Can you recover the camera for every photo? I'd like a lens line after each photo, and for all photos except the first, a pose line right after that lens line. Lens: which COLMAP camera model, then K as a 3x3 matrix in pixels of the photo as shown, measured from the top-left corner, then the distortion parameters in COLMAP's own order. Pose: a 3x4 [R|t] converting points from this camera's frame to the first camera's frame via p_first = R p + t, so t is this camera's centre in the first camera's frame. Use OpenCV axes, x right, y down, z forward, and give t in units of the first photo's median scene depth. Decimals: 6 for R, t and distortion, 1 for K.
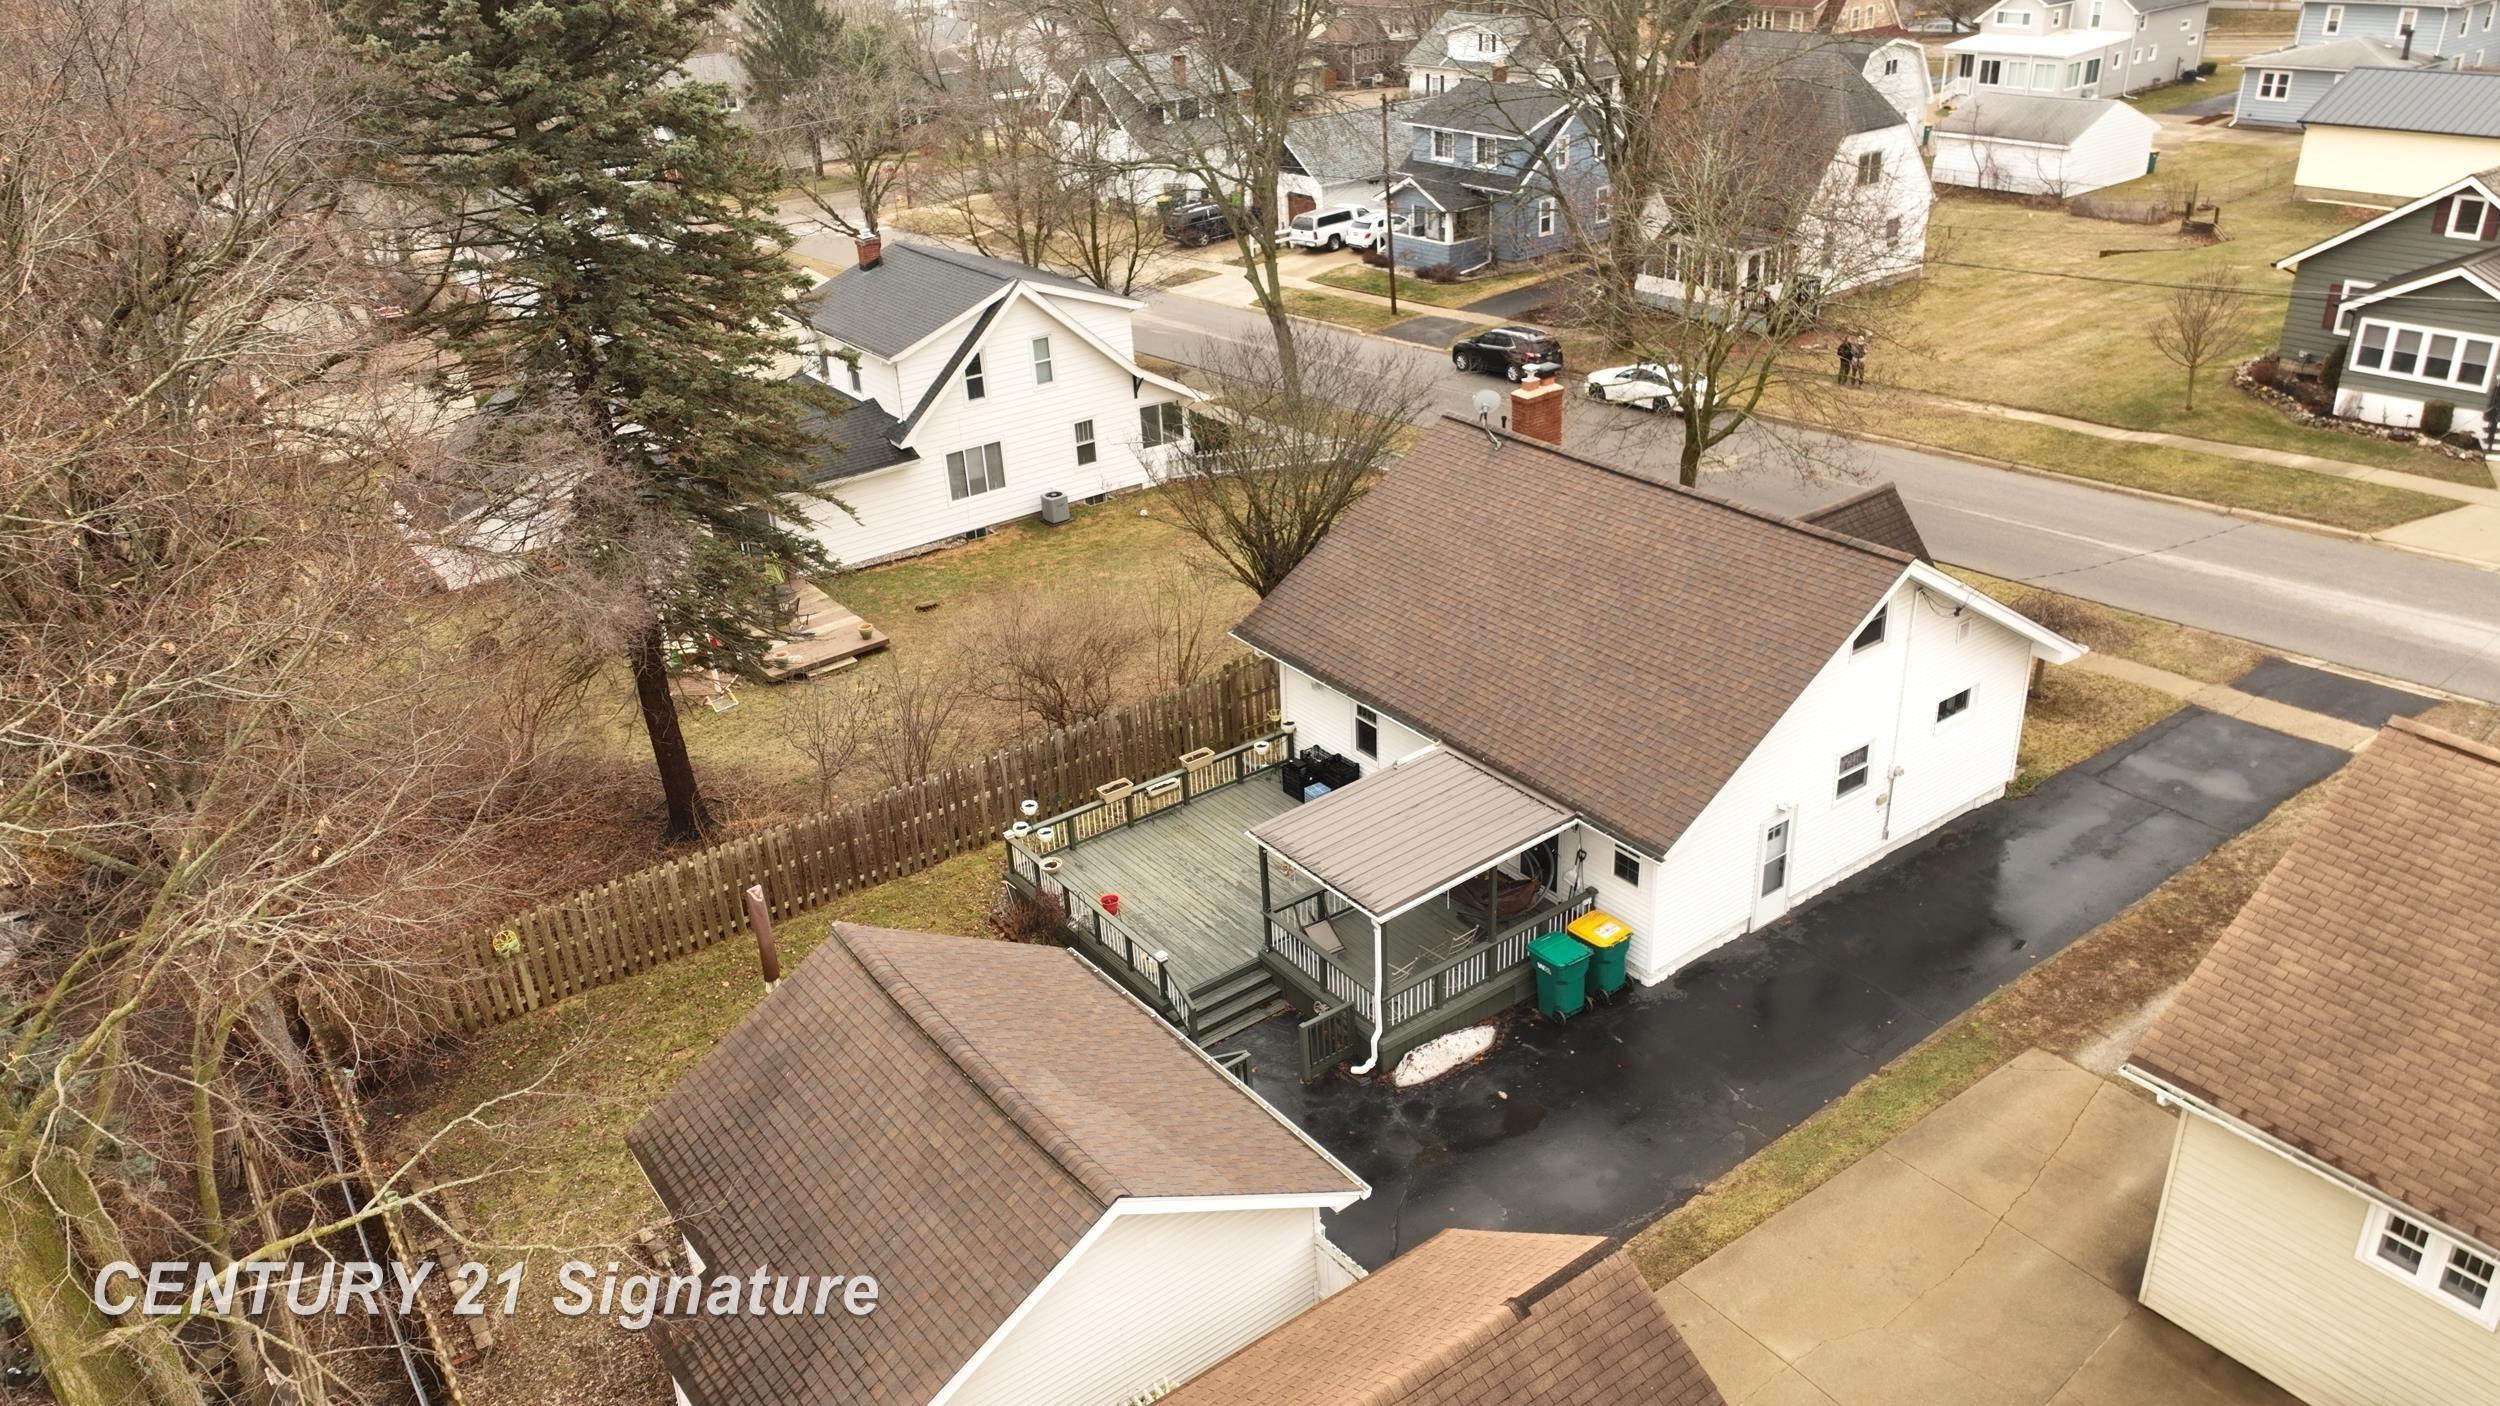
lens RADIAL K [[1761.1, 0, 1239.5], [0, 1761.1, 704.9], [0, 0, 1]] dist [-0.000843, 0.019355]
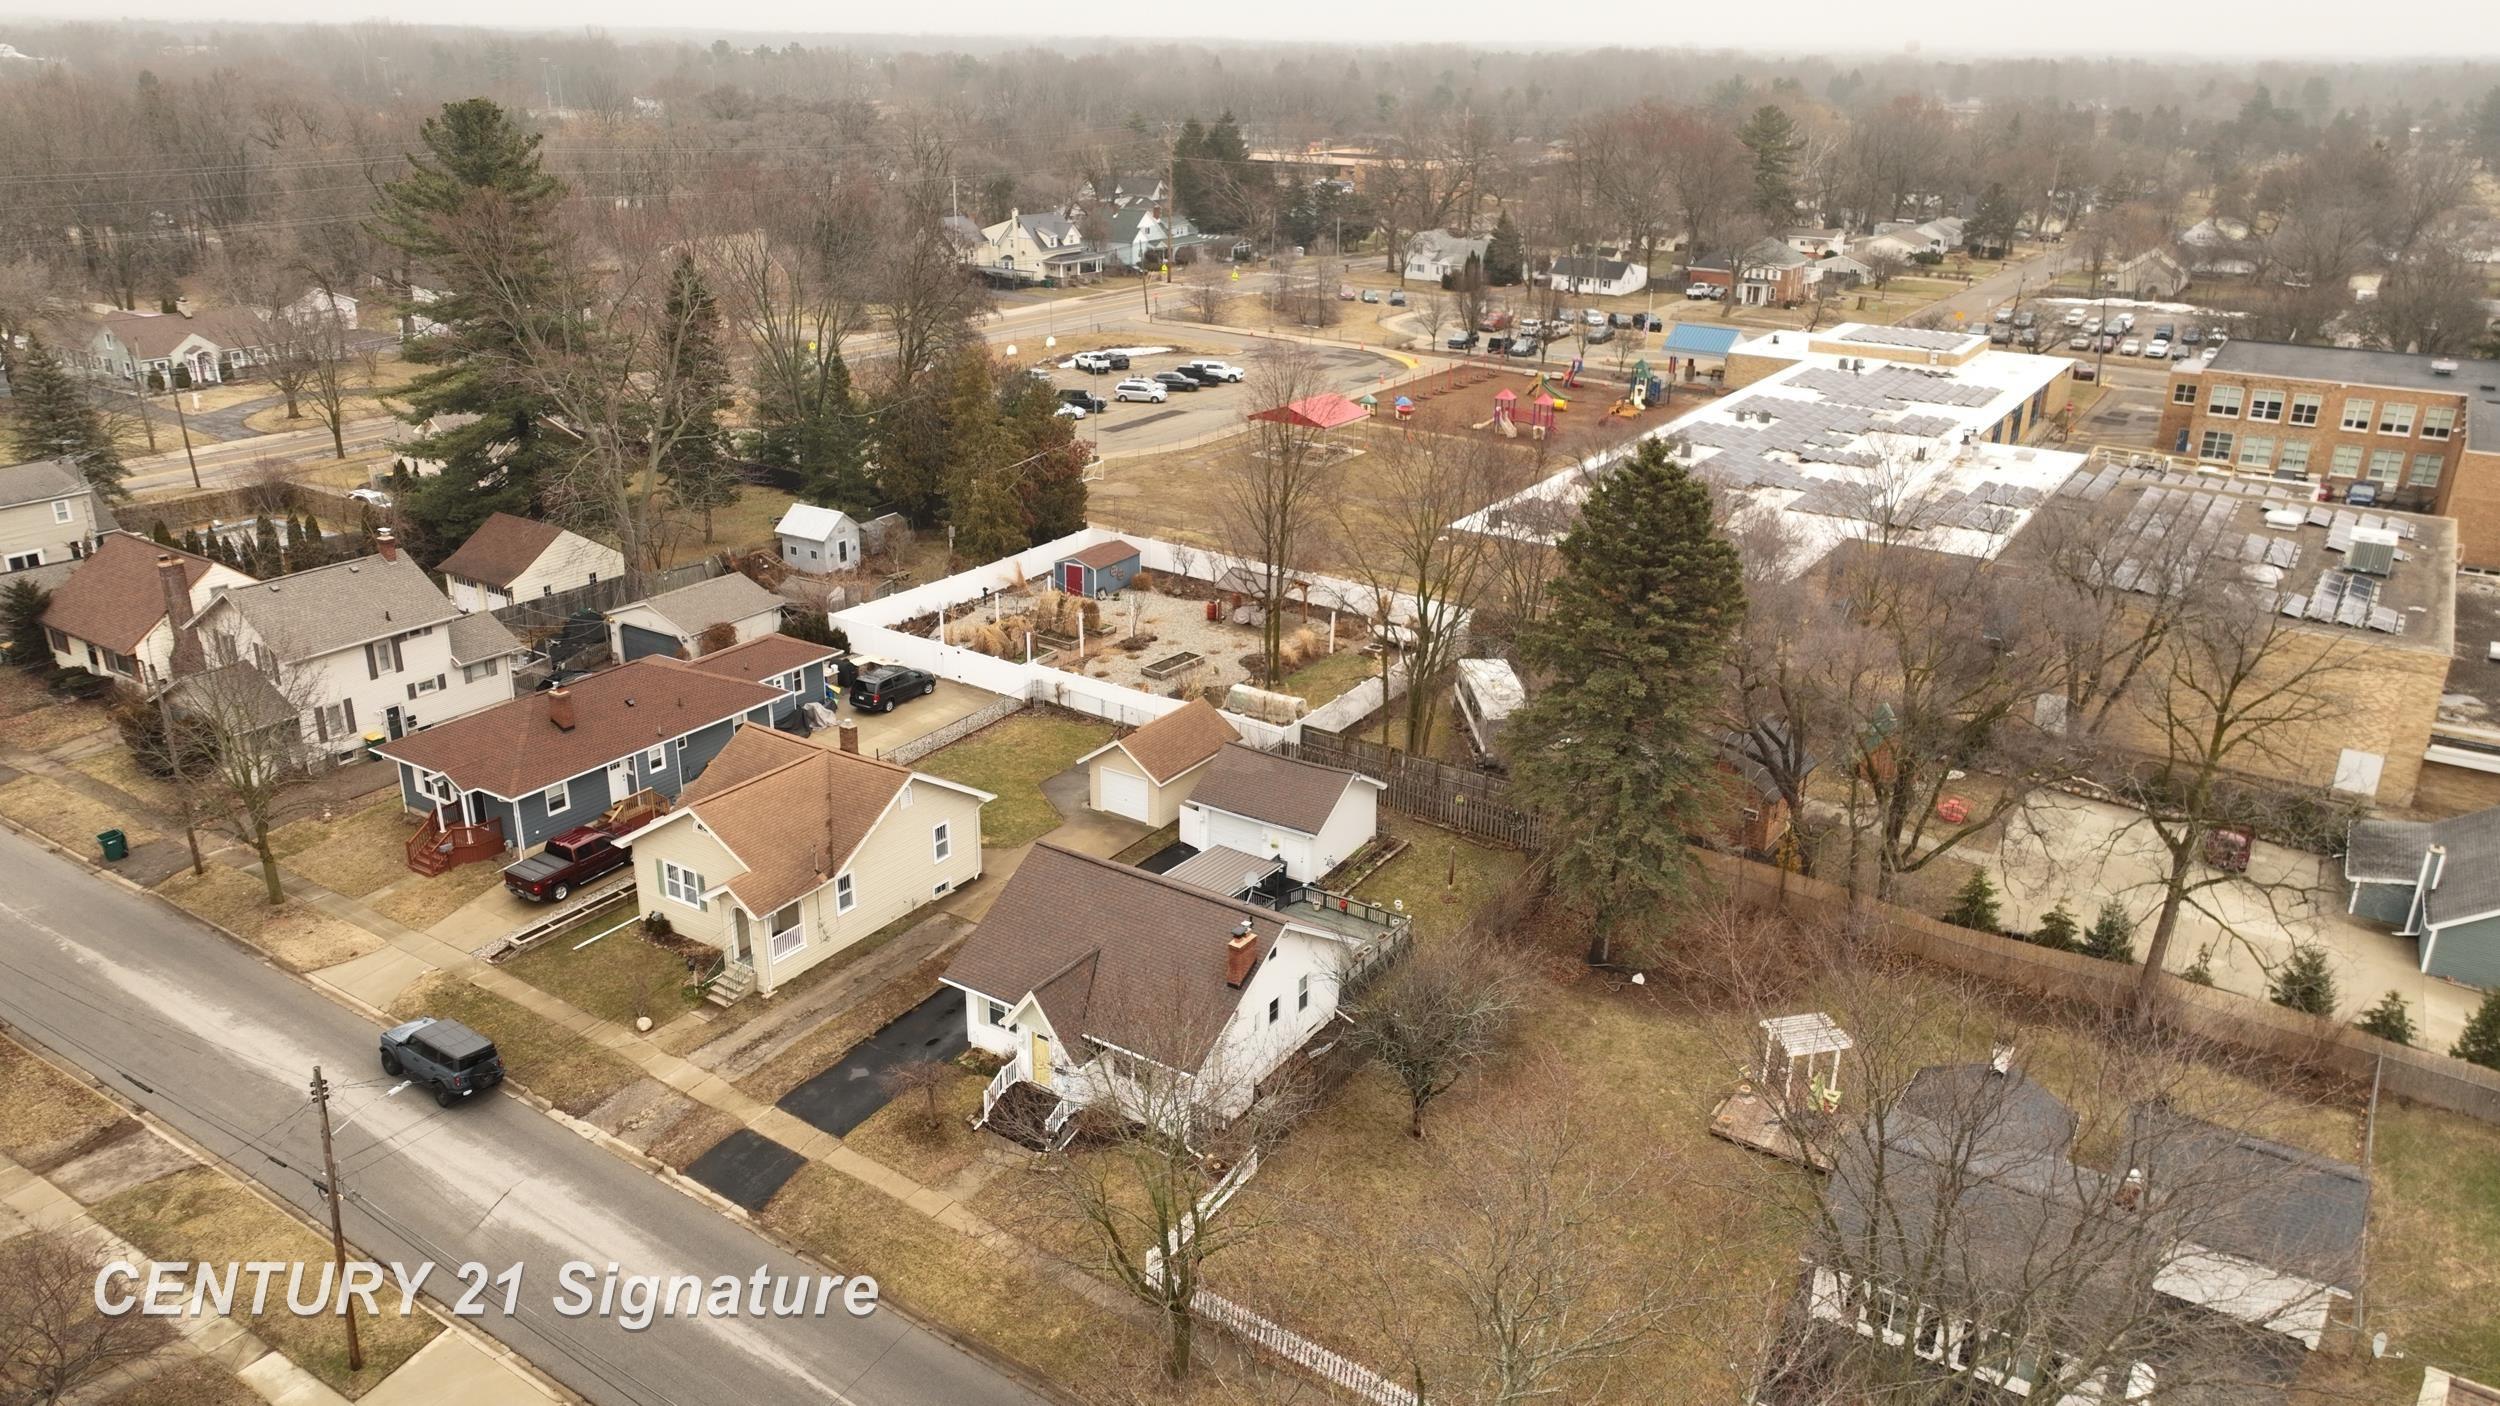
lens RADIAL K [[1761.1, 0, 1246.9], [0, 1761.1, 698.8], [0, 0, 1]] dist [-0.000843, 0.019355]
pose [[-0.932007, 0.163386, -0.323524, 0.589343], [-0.131345, 0.679694, 0.721640, -1.352428], [0.337803, 0.715067, -0.612020, 1.657331]]
